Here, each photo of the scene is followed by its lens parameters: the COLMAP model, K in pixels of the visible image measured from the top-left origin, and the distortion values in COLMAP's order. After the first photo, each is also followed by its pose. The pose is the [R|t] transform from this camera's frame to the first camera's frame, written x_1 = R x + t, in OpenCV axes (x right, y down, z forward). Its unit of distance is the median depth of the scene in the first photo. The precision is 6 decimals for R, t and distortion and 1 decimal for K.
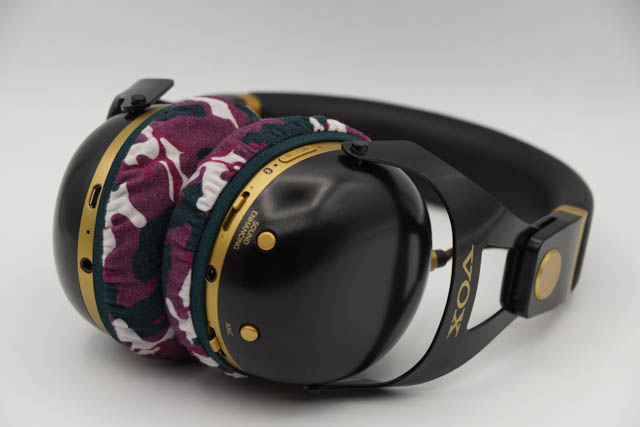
lens RADIAL K [[2072.9, 0, 320.0], [0, 2072.9, 213.5], [0, 0, 1]] dist [0.077306, -0.133845]
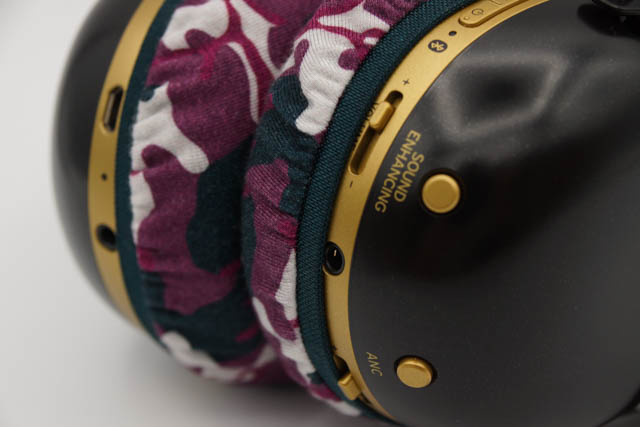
lens RADIAL K [[2072.9, 0, 320.0], [0, 2072.9, 213.5], [0, 0, 1]] dist [0.077306, -0.133845]
pose [[0.995979, -0.047976, -0.075657, -0.017032], [0.051887, 0.997370, 0.050606, -0.007001], [0.073031, -0.054328, 0.995849, 0.494344]]
